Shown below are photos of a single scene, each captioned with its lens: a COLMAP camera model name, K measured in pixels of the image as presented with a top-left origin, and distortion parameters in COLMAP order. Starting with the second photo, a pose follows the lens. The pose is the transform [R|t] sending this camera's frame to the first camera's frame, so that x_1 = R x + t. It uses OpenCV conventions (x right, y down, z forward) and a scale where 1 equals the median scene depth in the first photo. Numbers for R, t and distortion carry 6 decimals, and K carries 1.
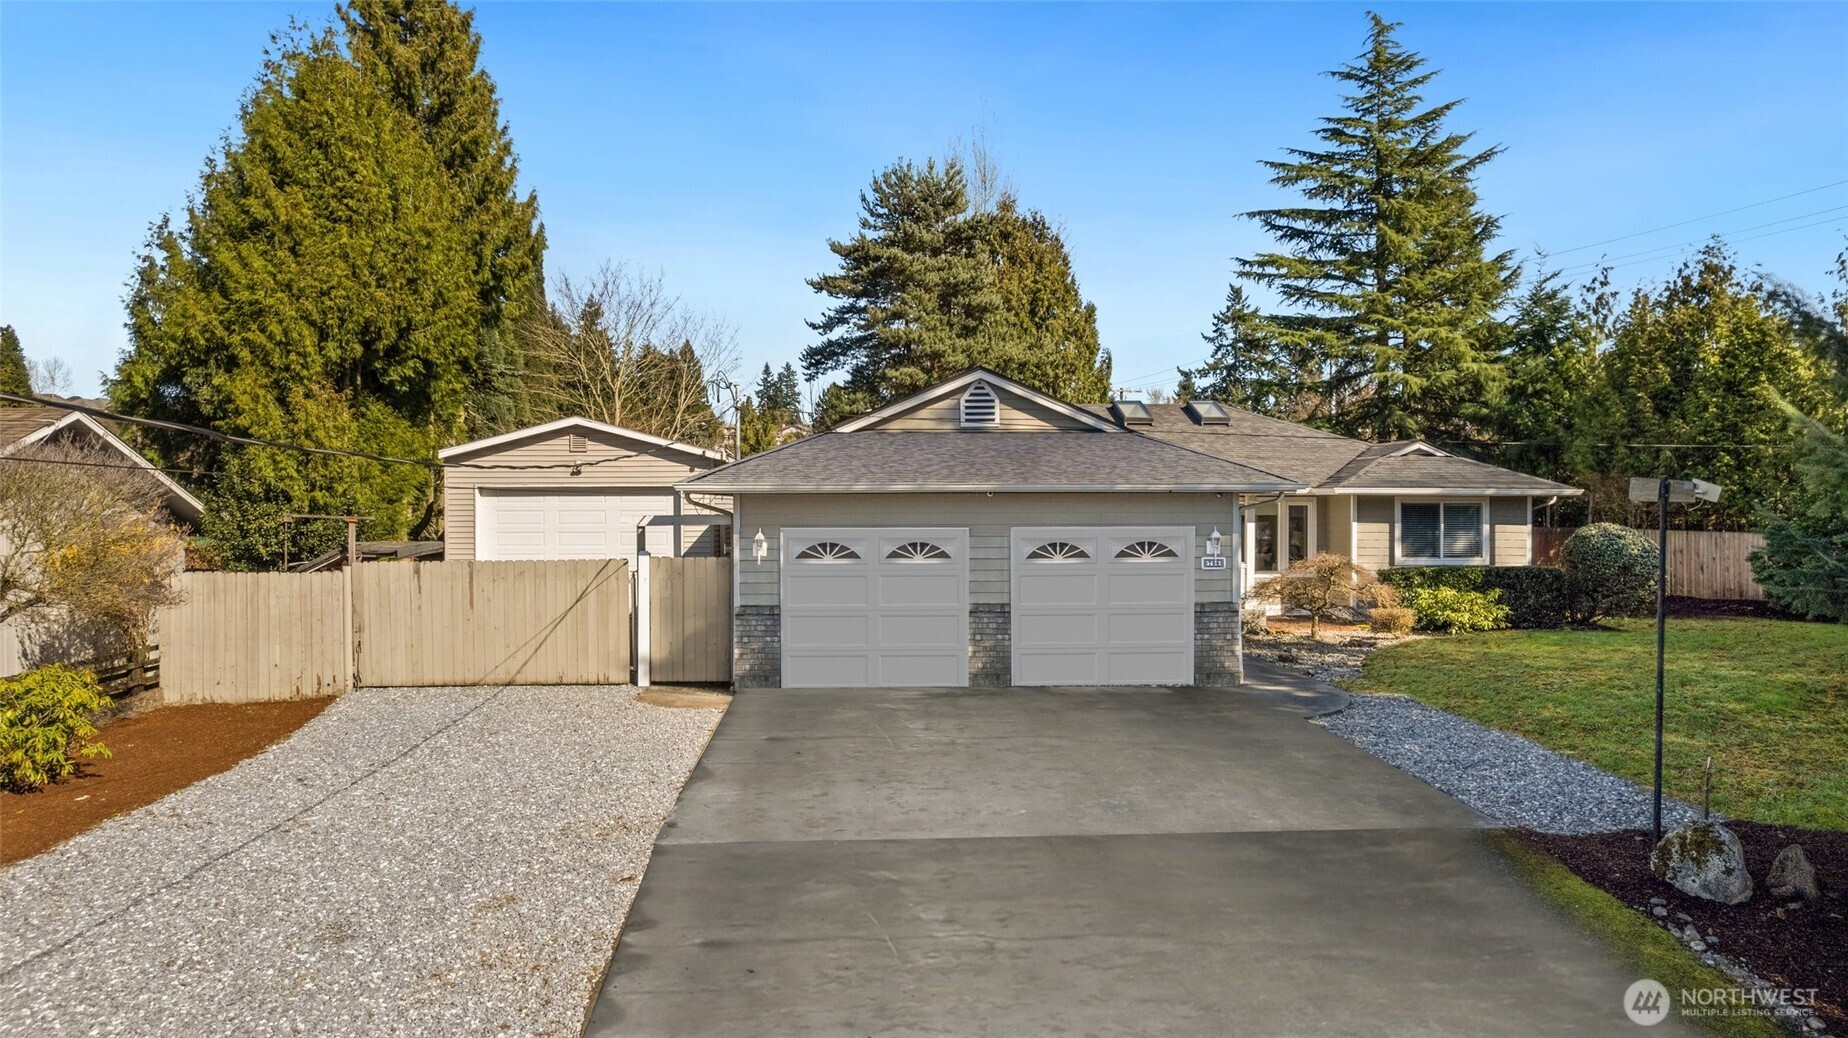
lens RADIAL K [[1197.6, 0, 924.1], [0, 1197.6, 478.3], [0, 0, 1]] dist [-0.075533, 0.076041]
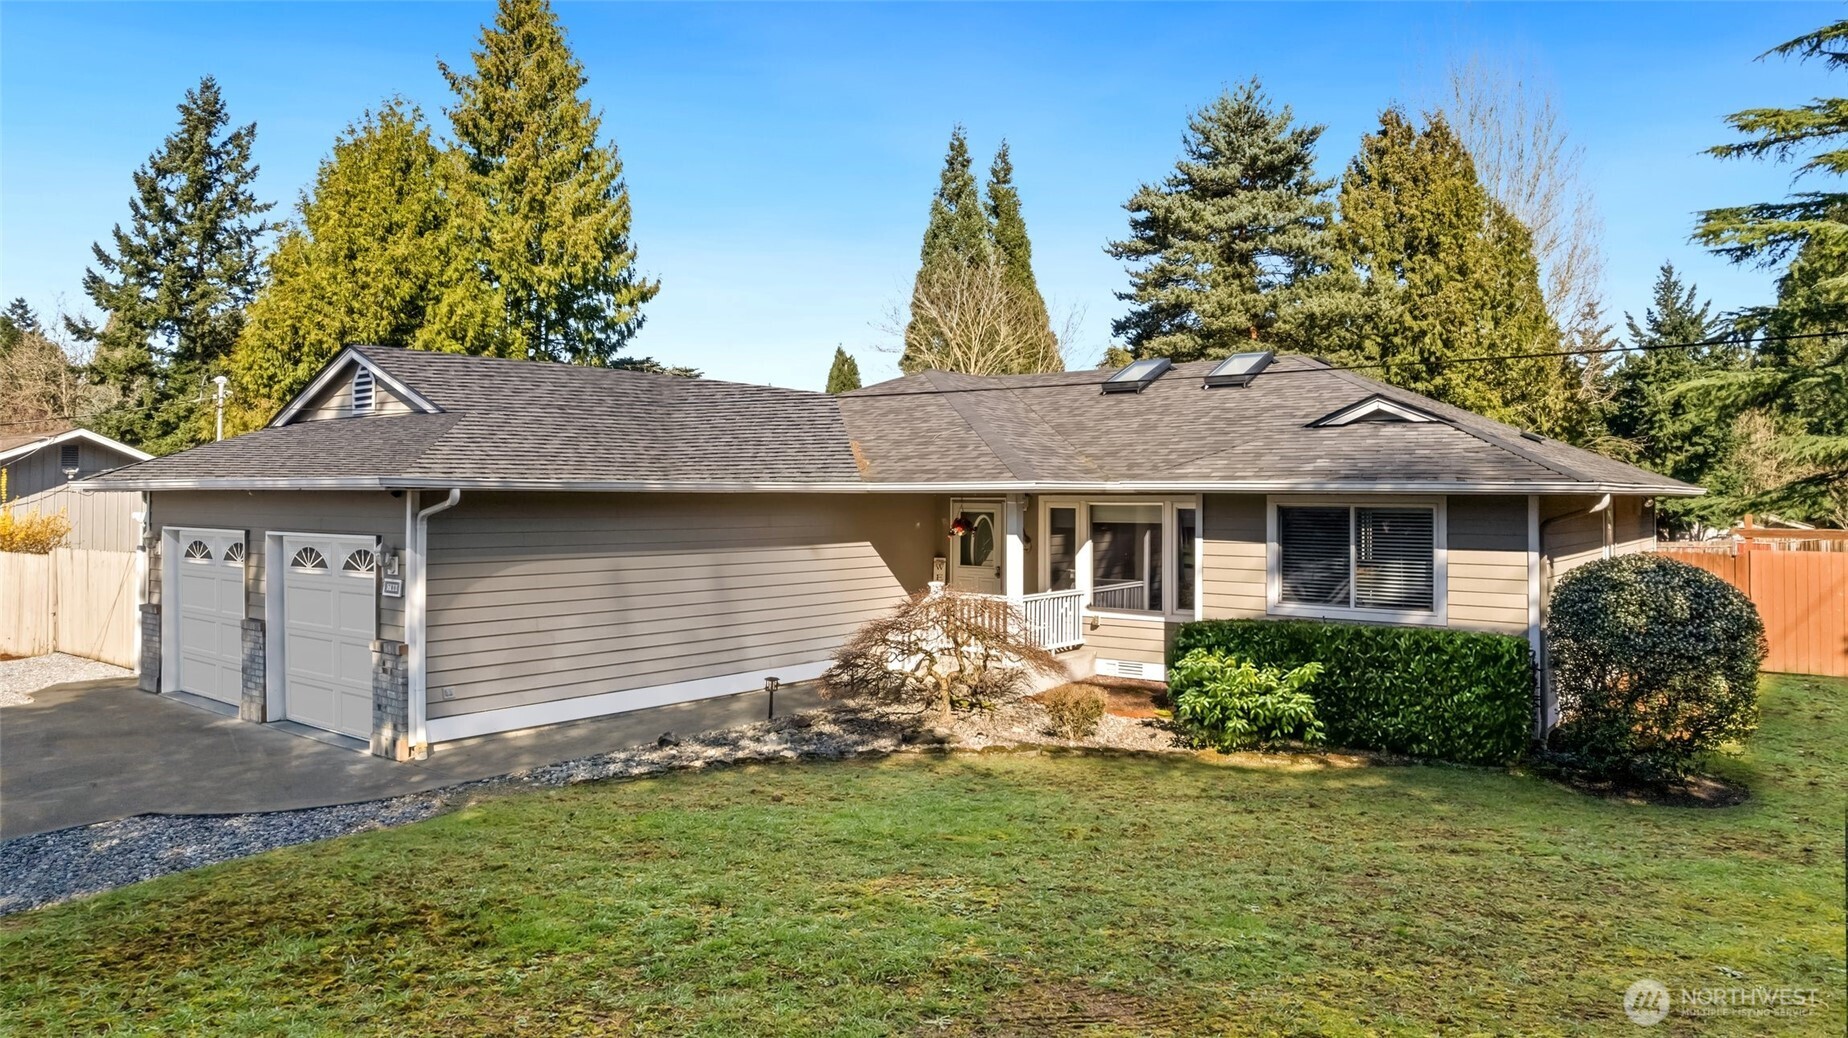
lens RADIAL K [[1197.6, 0, 924.1], [0, 1197.6, 478.3], [0, 0, 1]] dist [-0.075533, 0.076041]
pose [[0.772112, -0.011189, -0.635388, 0.631224], [0.011464, 0.999928, -0.003678, 0.007254], [0.635383, -0.004444, 0.772184, 0.449734]]
